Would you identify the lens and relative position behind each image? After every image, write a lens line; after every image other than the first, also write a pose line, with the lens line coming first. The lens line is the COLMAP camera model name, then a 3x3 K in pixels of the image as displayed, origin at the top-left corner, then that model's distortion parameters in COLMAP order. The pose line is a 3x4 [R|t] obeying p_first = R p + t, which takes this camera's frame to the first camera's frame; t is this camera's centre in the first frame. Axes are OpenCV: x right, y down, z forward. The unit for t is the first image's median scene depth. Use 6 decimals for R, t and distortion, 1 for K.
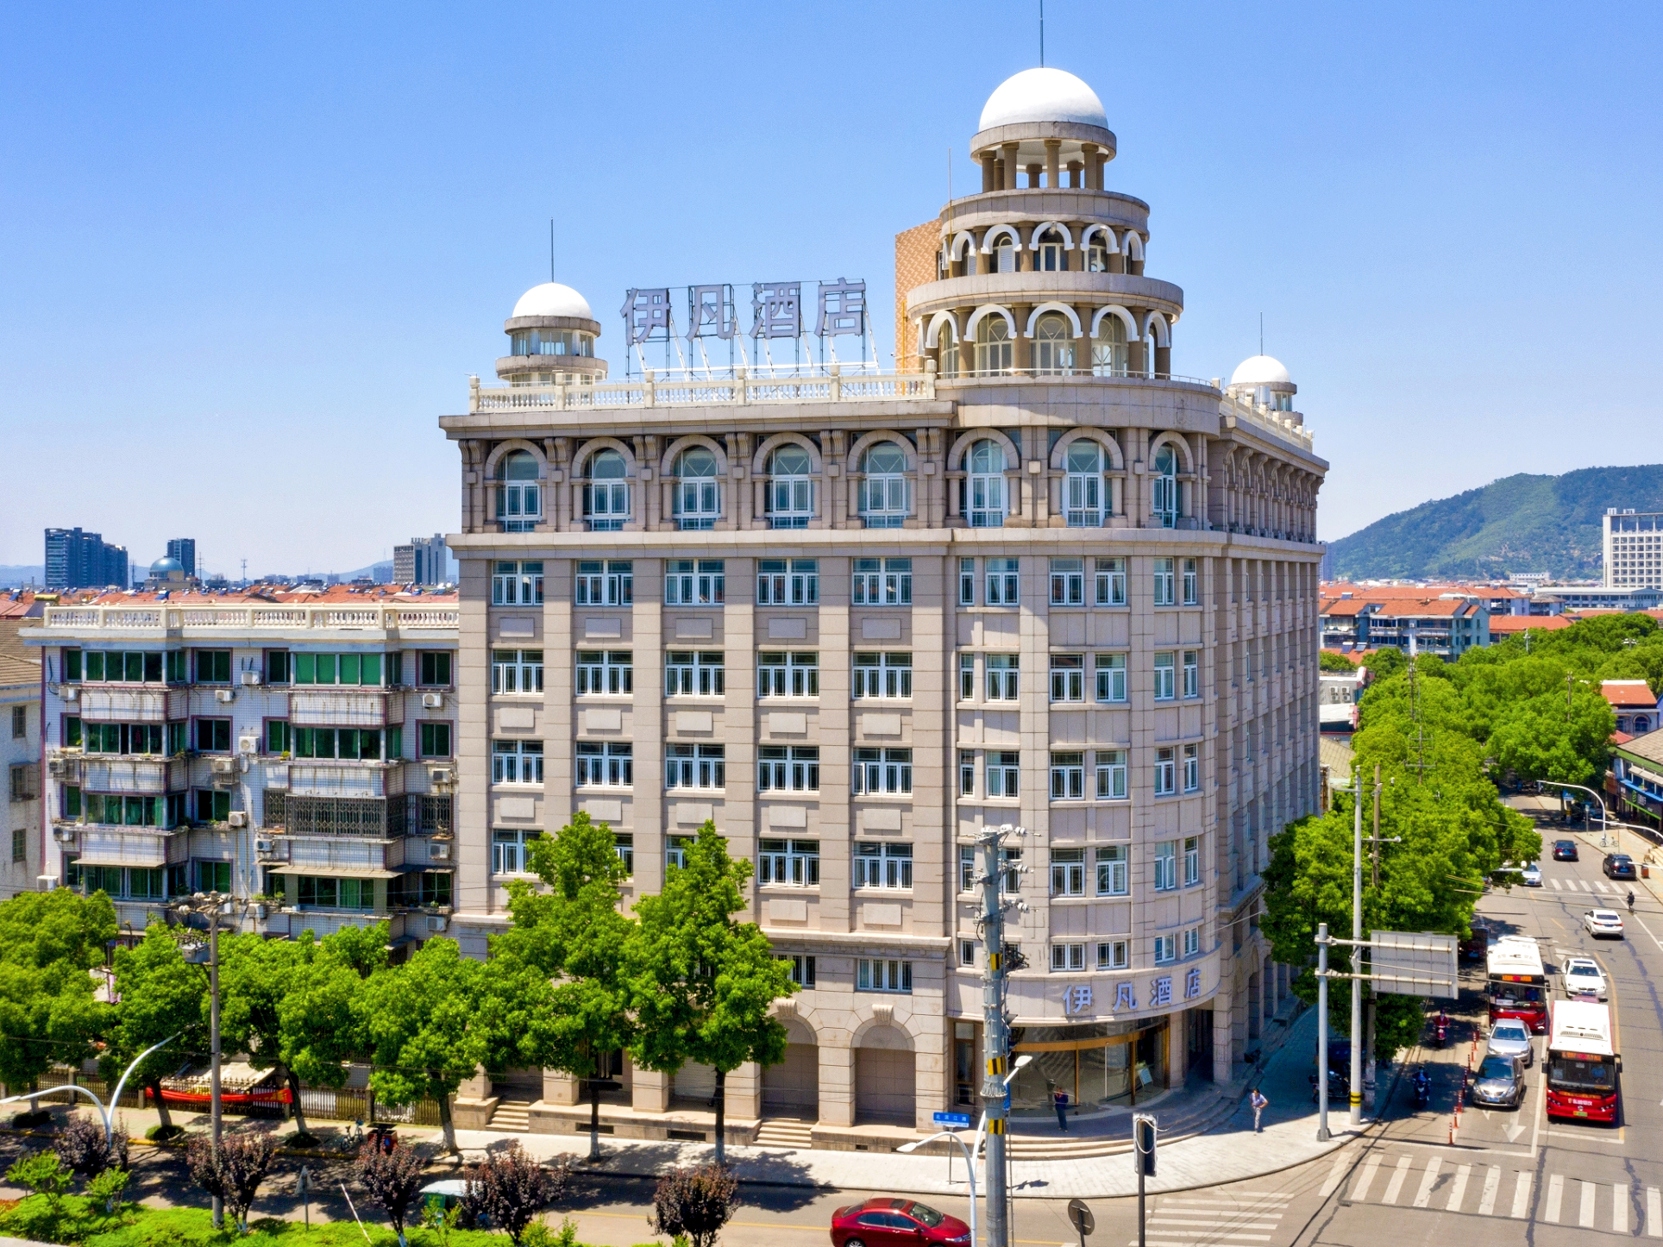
lens RADIAL K [[1657.7, 0, 828.4], [0, 1657.7, 591.2], [0, 0, 1]] dist [-0.001198, 0.011147]
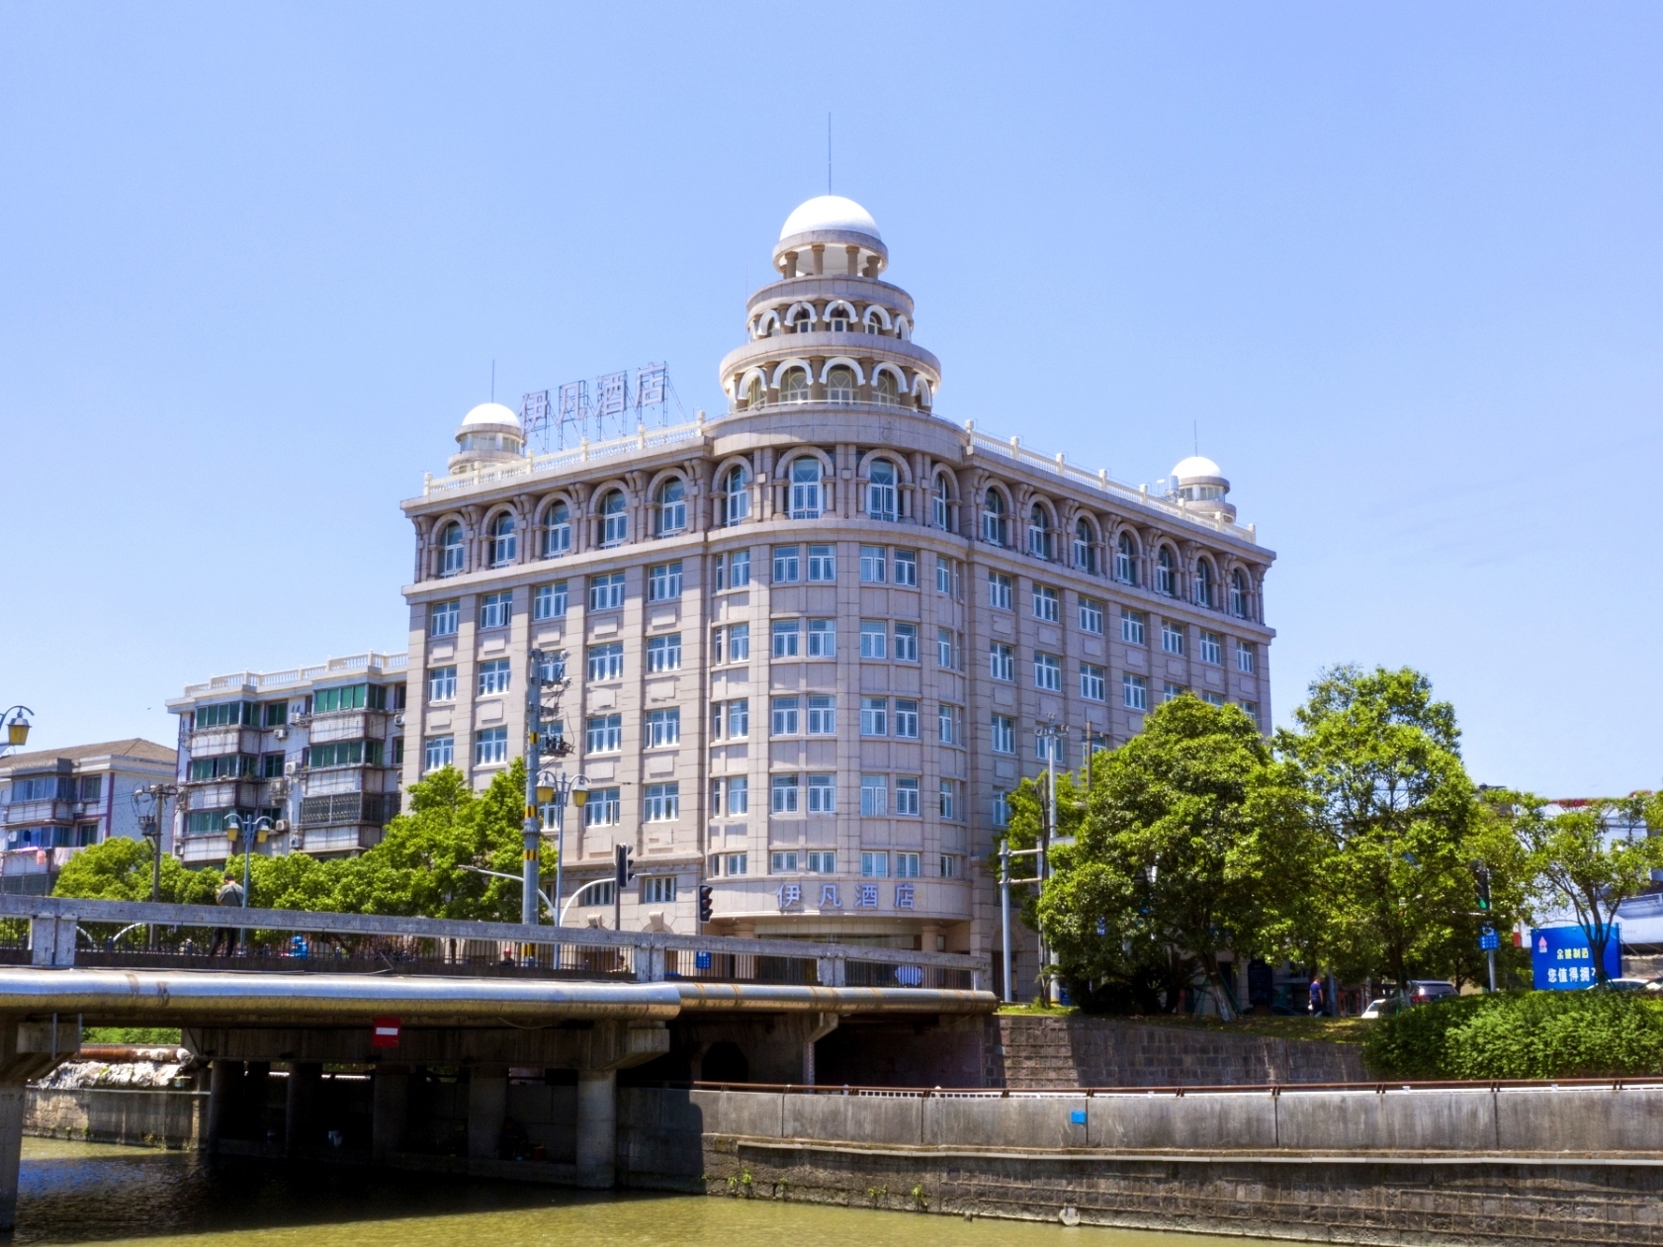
lens RADIAL K [[1950.1, 0, 831.5], [0, 1950.1, 623.5], [0, 0, 1]] dist [0.009977, 0.015754]
pose [[0.936575, -0.071809, -0.343032, 0.663518], [-0.000493, 0.978513, -0.206184, 0.334915], [0.350467, 0.193276, 0.916415, -0.330809]]
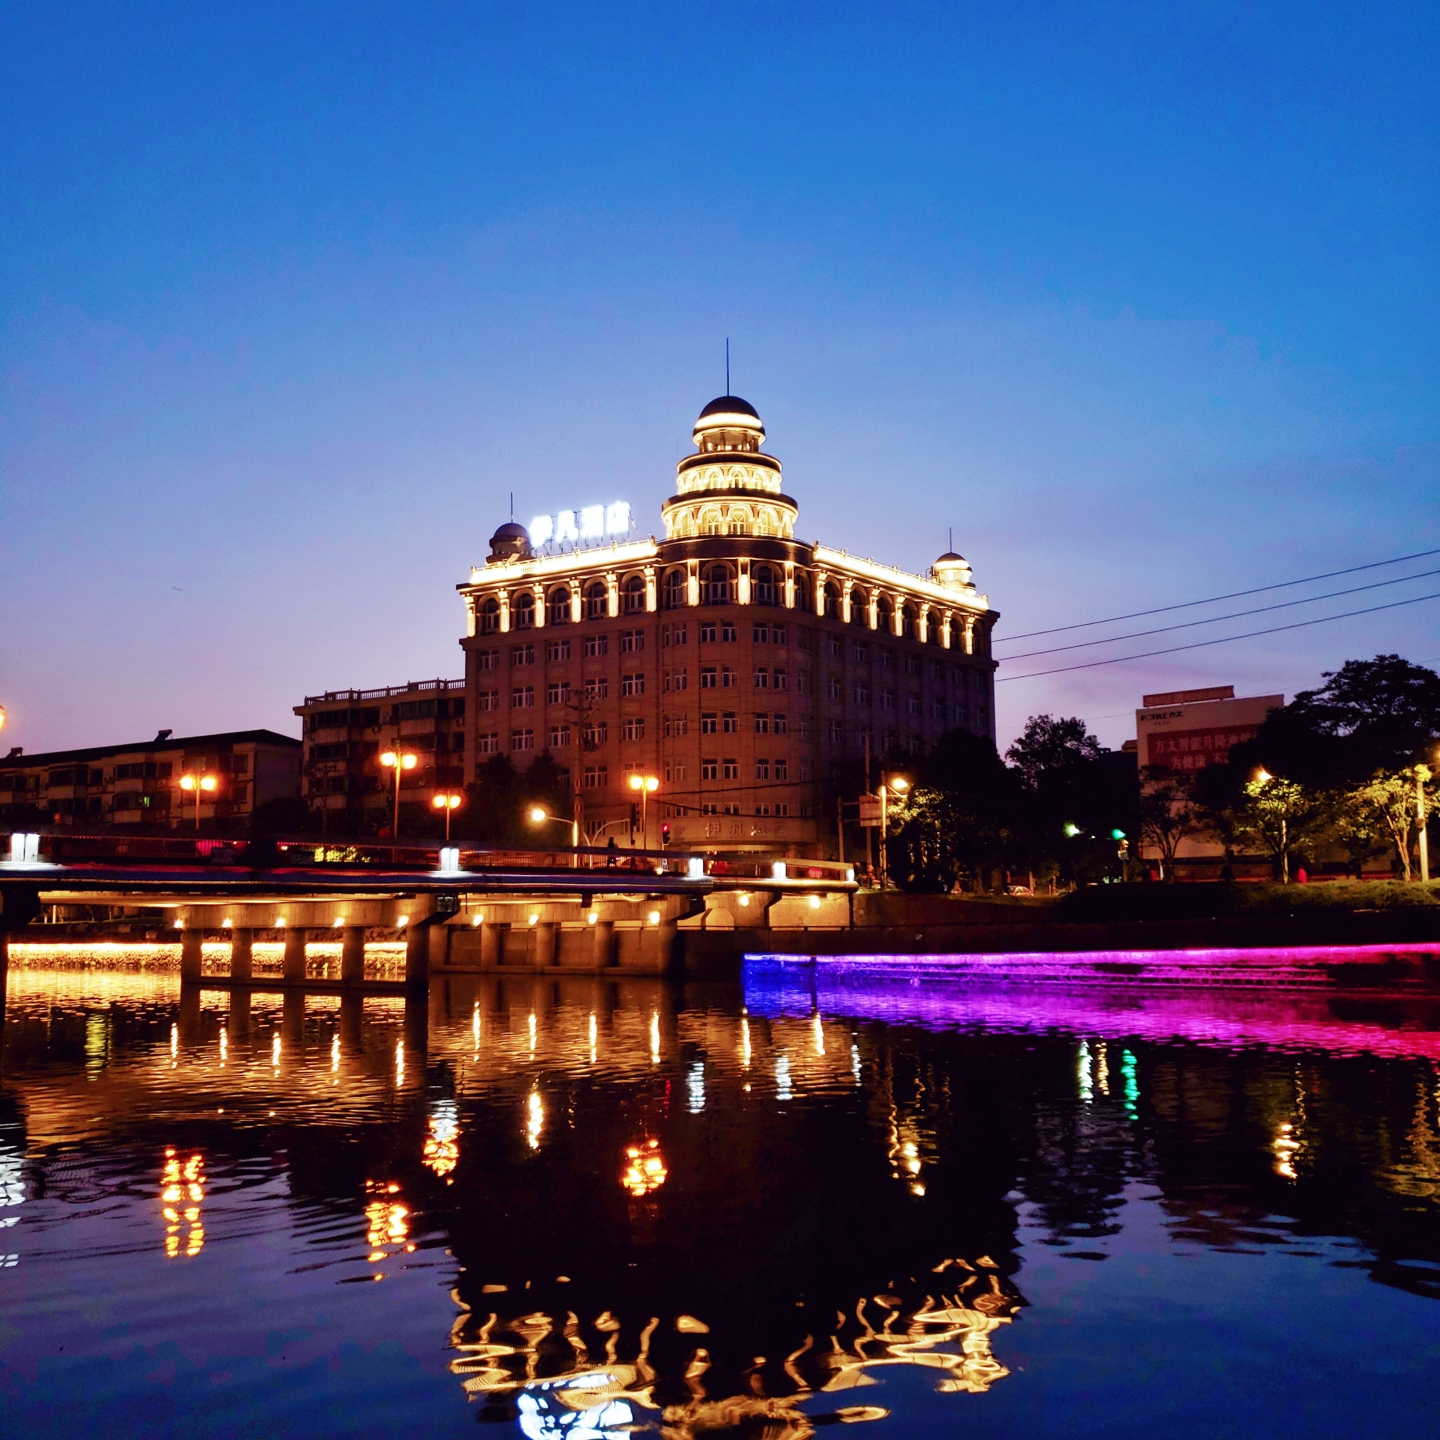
lens RADIAL K [[1471.3, 0, 720.0], [0, 1471.3, 720.0], [0, 0, 1]] dist [0.204904, -0.007628]
pose [[0.952091, -0.050473, -0.301620, 0.698017], [0.009652, 0.990754, -0.135327, 0.348923], [0.305661, 0.125932, 0.943776, -0.730377]]
